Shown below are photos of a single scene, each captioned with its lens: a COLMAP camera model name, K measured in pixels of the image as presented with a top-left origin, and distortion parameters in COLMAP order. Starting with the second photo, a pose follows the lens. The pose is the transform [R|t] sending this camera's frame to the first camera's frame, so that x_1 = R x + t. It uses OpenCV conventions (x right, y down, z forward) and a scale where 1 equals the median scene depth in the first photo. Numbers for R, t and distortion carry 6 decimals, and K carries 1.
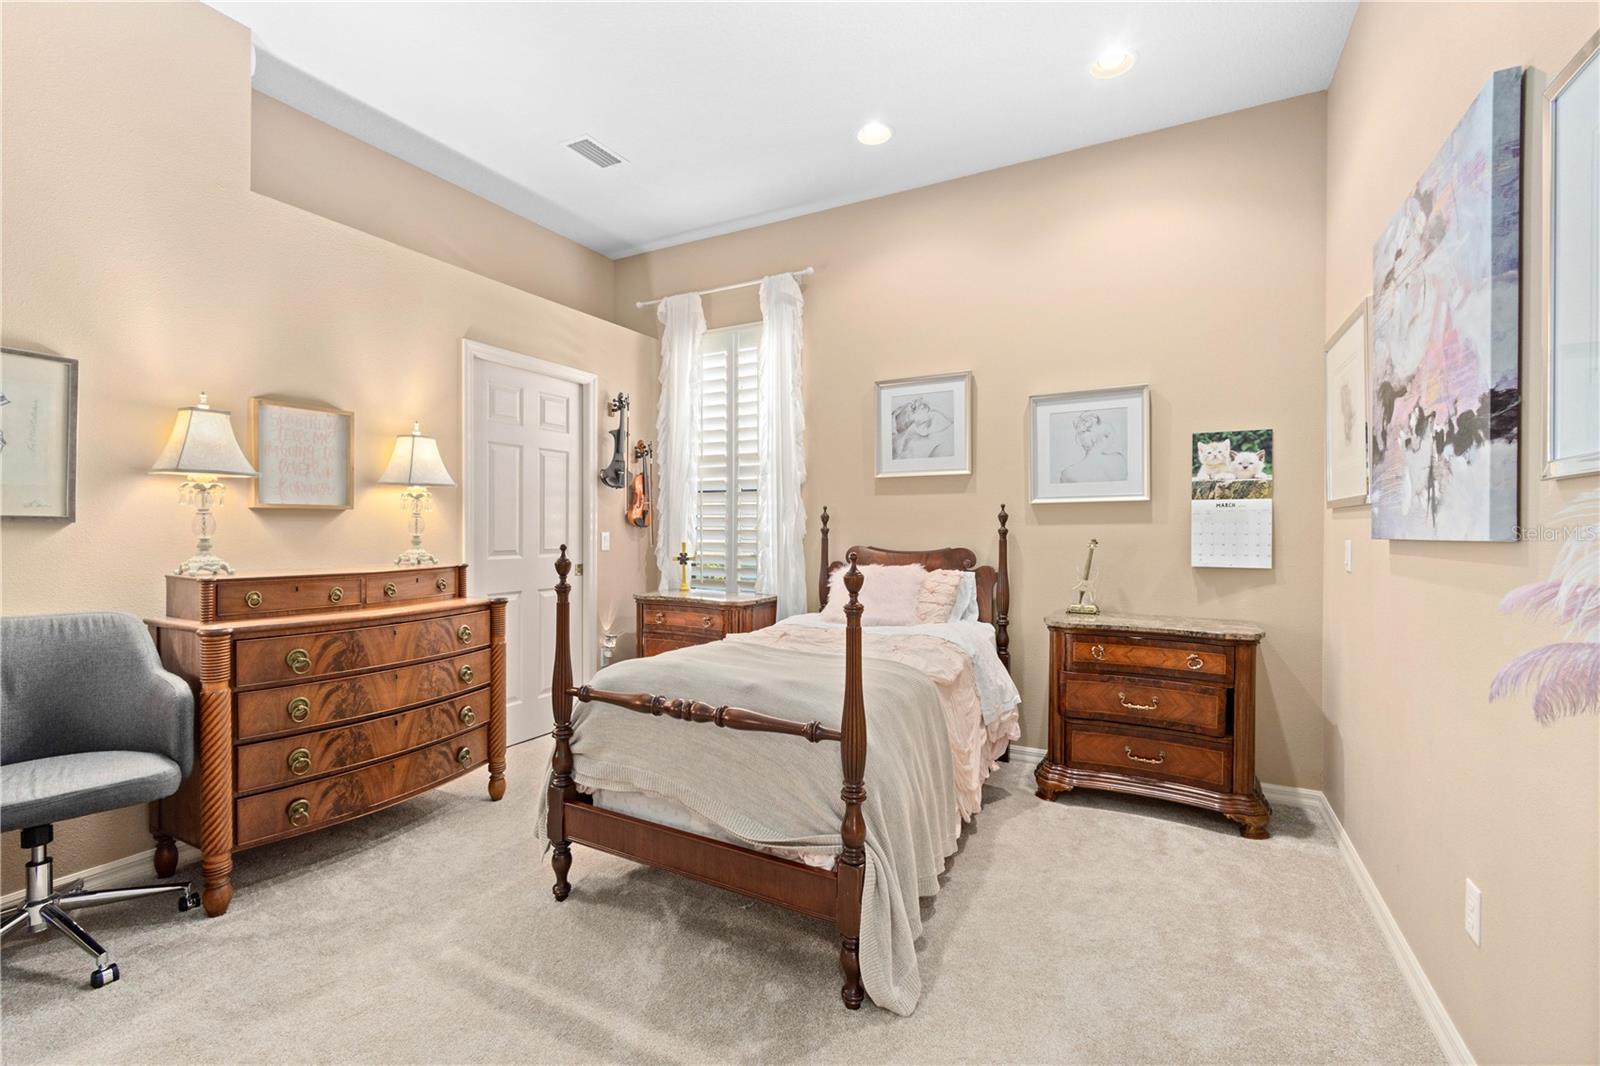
lens RADIAL K [[686.2, 0, 809.3], [0, 686.2, 531.3], [0, 0, 1]] dist [-0.004490, -0.000175]
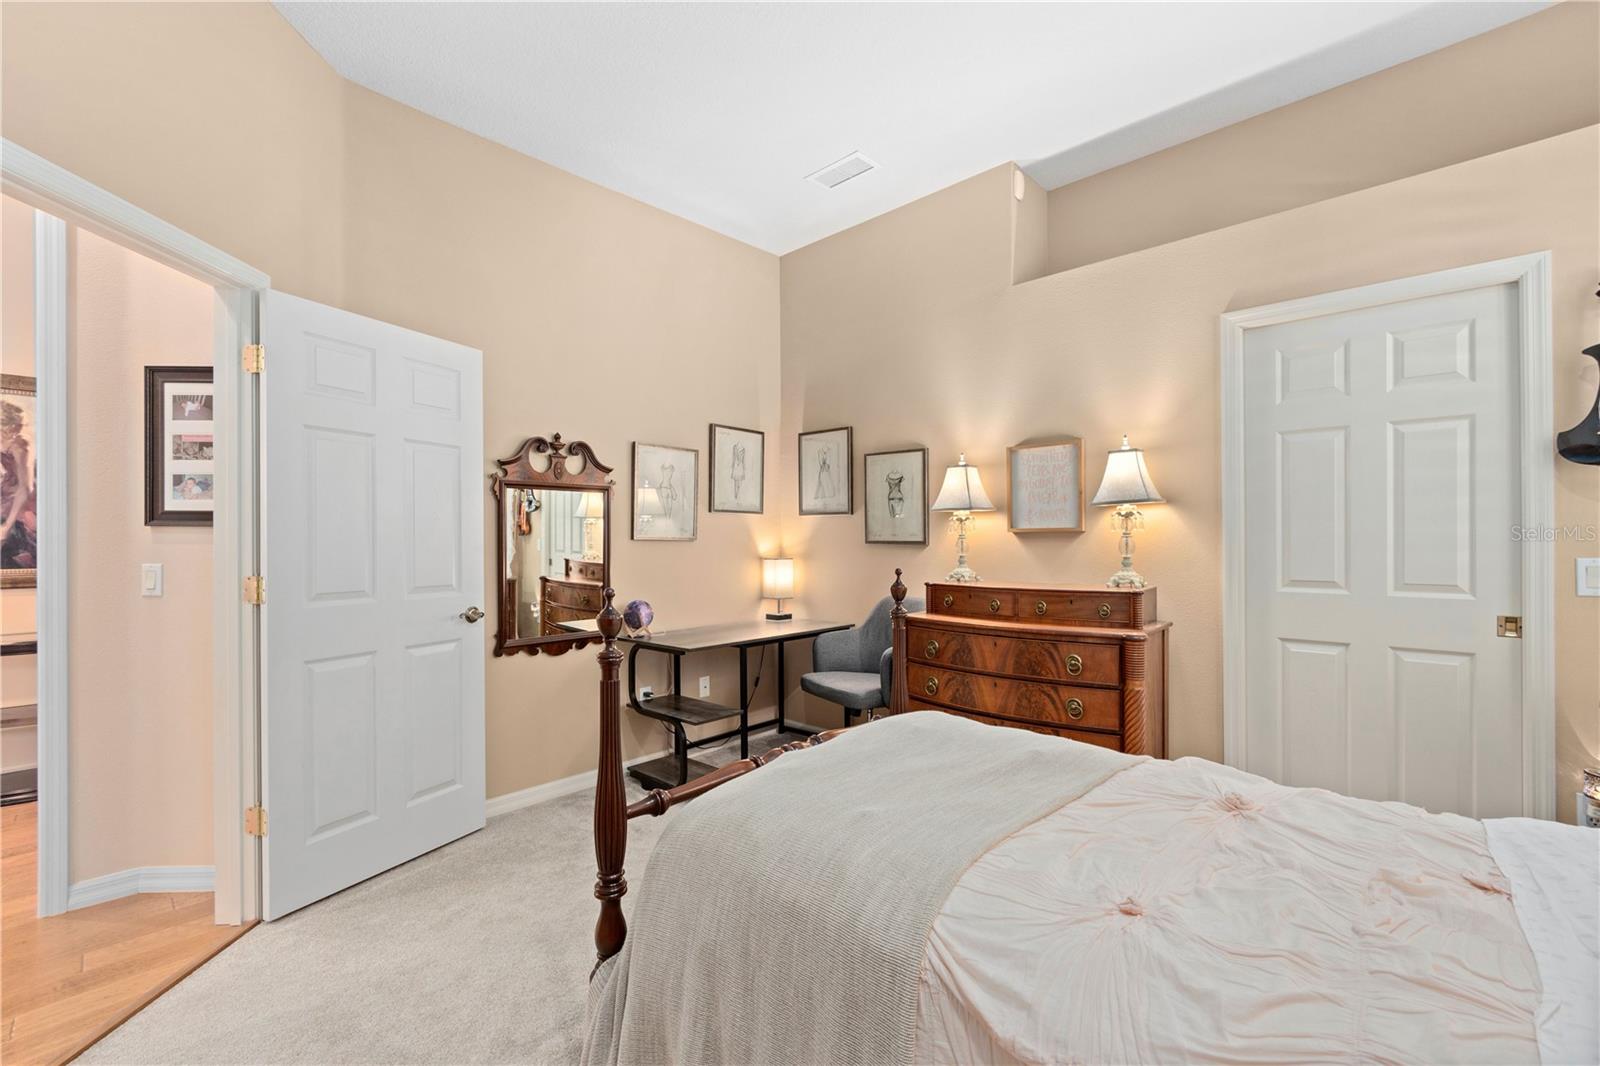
lens RADIAL K [[686.2, 0, 811.3], [0, 686.2, 539.2], [0, 0, 1]] dist [-0.004490, -0.000175]
pose [[-0.263046, -0.012274, -0.964705, 0.483503], [-0.006056, 0.999920, -0.011070, -0.005054], [0.964764, 0.002931, -0.263099, 0.908387]]
